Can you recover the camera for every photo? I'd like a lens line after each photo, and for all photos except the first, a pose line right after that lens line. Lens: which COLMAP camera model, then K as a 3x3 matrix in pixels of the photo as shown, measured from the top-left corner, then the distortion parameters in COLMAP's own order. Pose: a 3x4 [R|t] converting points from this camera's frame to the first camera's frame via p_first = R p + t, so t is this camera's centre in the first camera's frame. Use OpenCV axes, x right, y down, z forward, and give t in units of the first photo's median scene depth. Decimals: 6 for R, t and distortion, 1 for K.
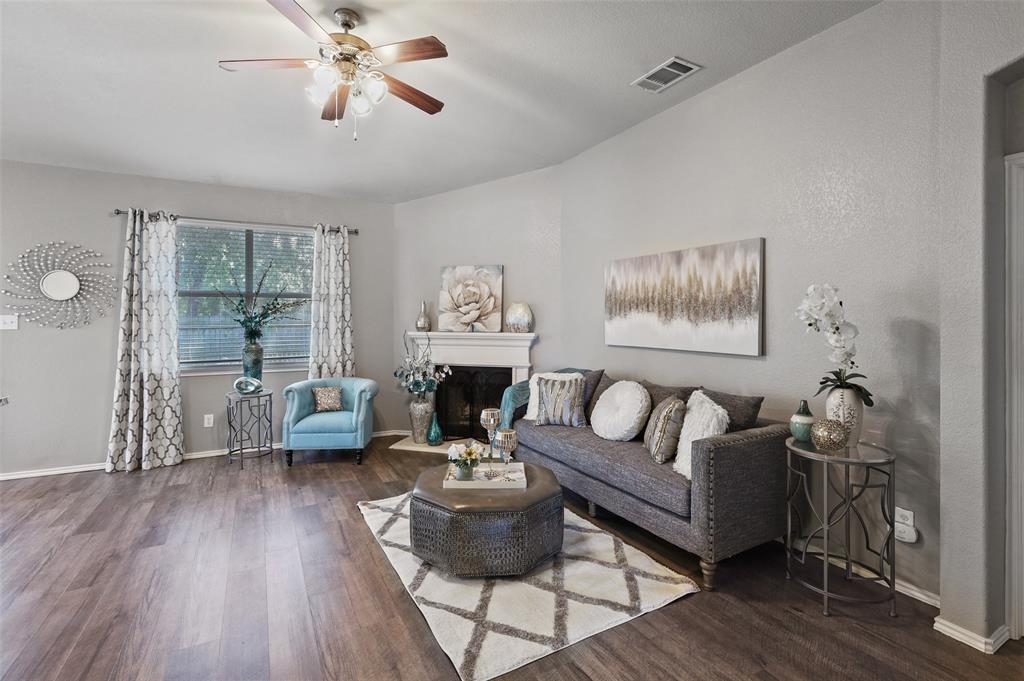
lens RADIAL K [[475.5, 0, 514.2], [0, 475.5, 313.9], [0, 0, 1]] dist [-0.007947, 0.004200]
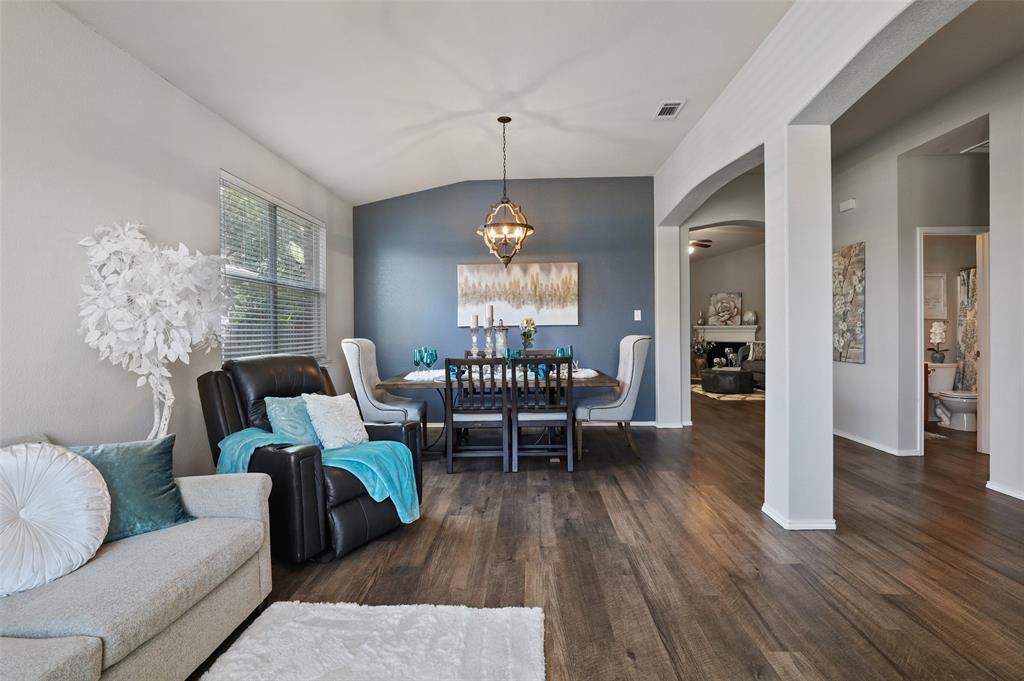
lens RADIAL K [[505.6, 0, 523.6], [0, 505.6, 326.6], [0, 0, 1]] dist [-0.010914, 0.000259]
pose [[0.875129, -0.012319, -0.483732, 0.234626], [0.021221, 0.999691, 0.012934, -0.004497], [0.483423, -0.021584, 0.875121, -1.552978]]
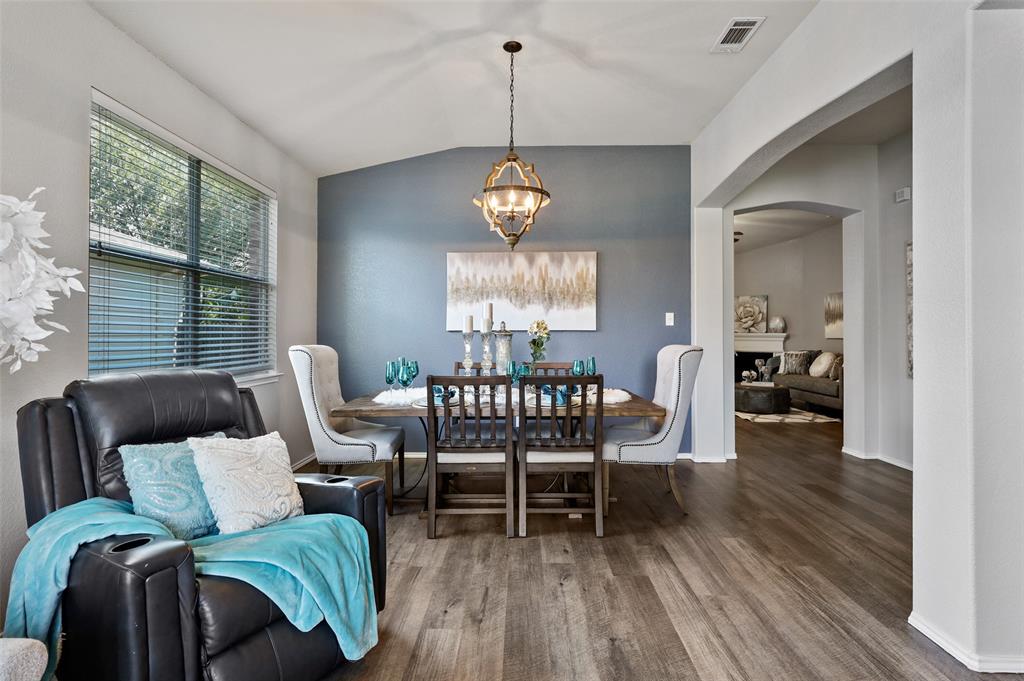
lens RADIAL K [[505.6, 0, 509.0], [0, 505.6, 334.5], [0, 0, 1]] dist [-0.010914, 0.000259]
pose [[0.871145, 0.005764, -0.490992, 0.070710], [0.006091, 0.999727, 0.022544, -0.005098], [0.490988, -0.022629, 0.870872, -1.324823]]
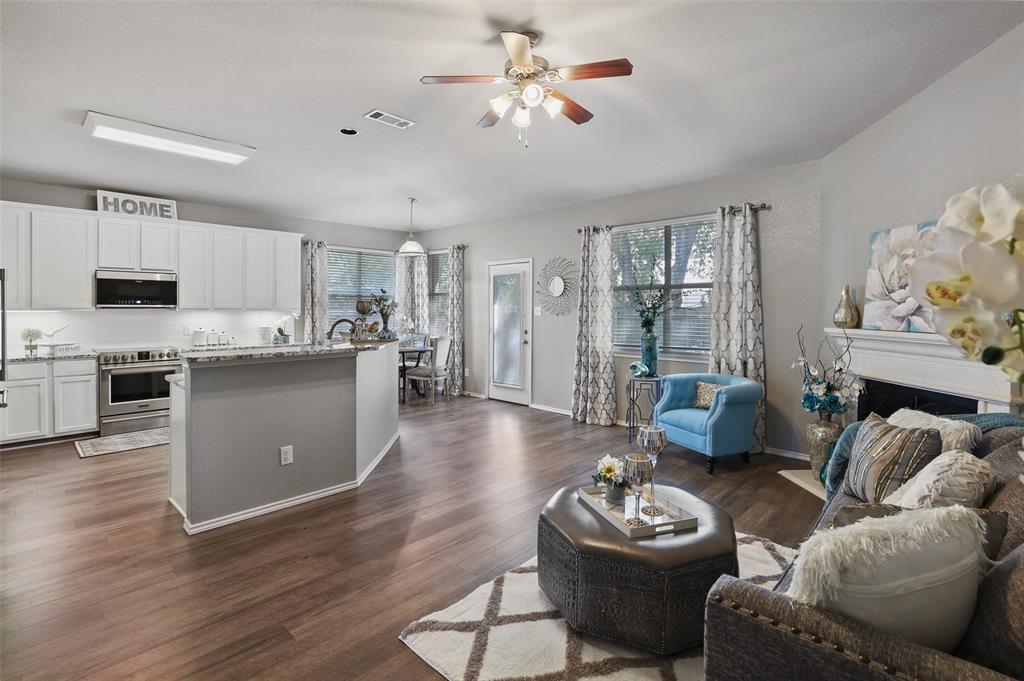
lens RADIAL K [[475.5, 0, 480.1], [0, 475.5, 306.0], [0, 0, 1]] dist [-0.007947, 0.004200]
pose [[0.283636, -0.003073, -0.958927, 0.391193], [0.007031, 0.999975, -0.001125, 0.001387], [0.958906, -0.006423, 0.283651, 0.328889]]
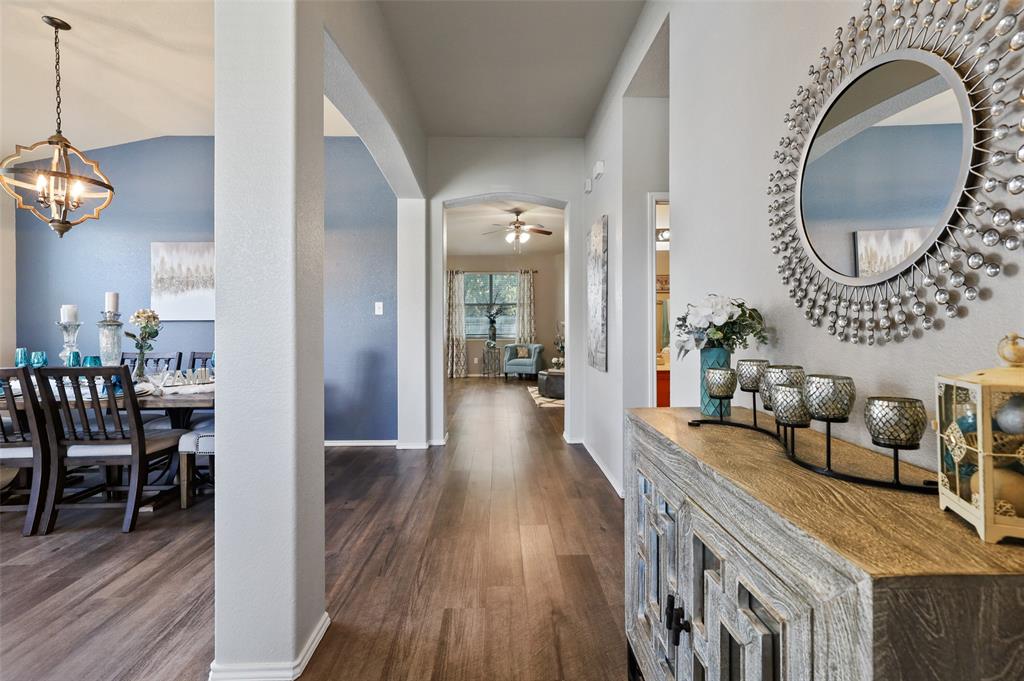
lens RADIAL K [[475.5, 0, 522.6], [0, 475.5, 324.6], [0, 0, 1]] dist [-0.007947, 0.004200]
pose [[0.895093, 0.000105, -0.445880, 0.600705], [0.011082, 0.999686, 0.022483, 0.004704], [0.445742, -0.025065, 0.894810, -0.982585]]
